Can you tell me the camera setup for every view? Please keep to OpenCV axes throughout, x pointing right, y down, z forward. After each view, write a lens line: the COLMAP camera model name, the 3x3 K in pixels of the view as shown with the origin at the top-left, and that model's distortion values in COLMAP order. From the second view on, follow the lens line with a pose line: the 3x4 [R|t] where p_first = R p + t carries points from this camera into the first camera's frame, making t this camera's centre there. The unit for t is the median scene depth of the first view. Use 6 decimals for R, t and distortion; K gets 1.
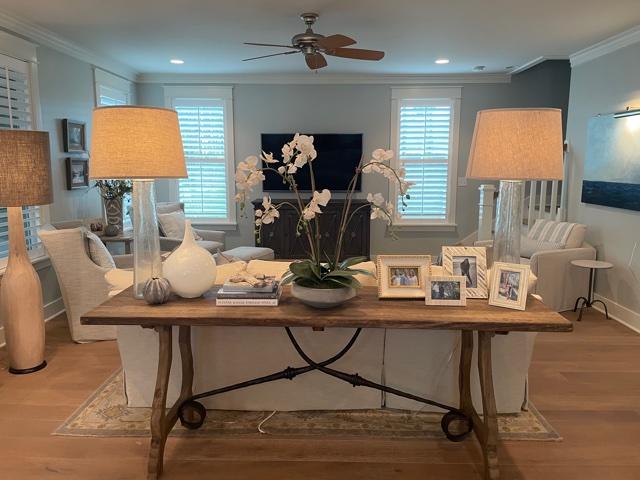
lens RADIAL K [[472.0, 0, 320.0], [0, 472.0, 238.0], [0, 0, 1]] dist [0.055653, -0.051934]
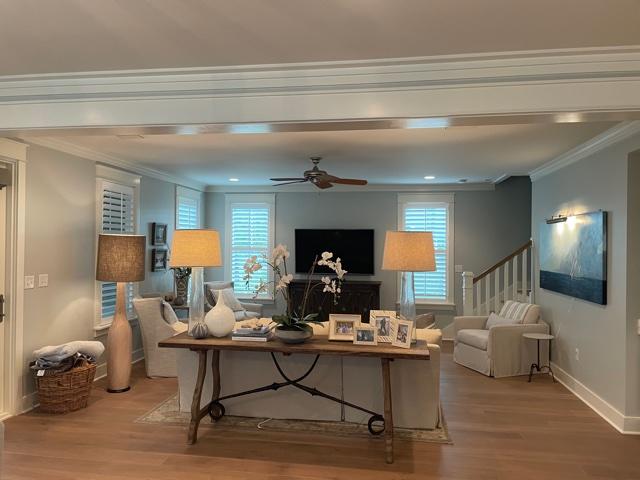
lens RADIAL K [[472.0, 0, 321.4], [0, 472.0, 241.8], [0, 0, 1]] dist [0.055653, -0.051934]
pose [[0.991817, 0.006264, -0.127515, 0.198746], [-0.027033, 0.986453, -0.161802, 0.035716], [0.124774, 0.163925, 0.978550, -0.439761]]
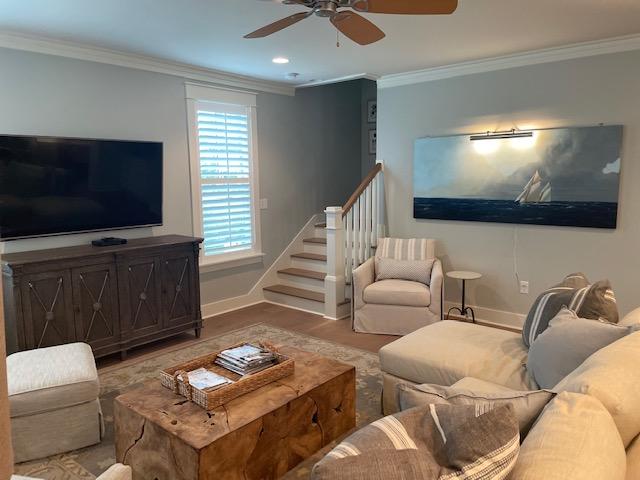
lens RADIAL K [[472.0, 0, 319.2], [0, 472.0, 241.1], [0, 0, 1]] dist [0.055653, -0.051934]
pose [[0.642940, -0.109355, 0.758070, -0.548970], [0.132314, 0.990732, 0.030698, -0.120646], [-0.754401, 0.080566, 0.651451, 0.684913]]
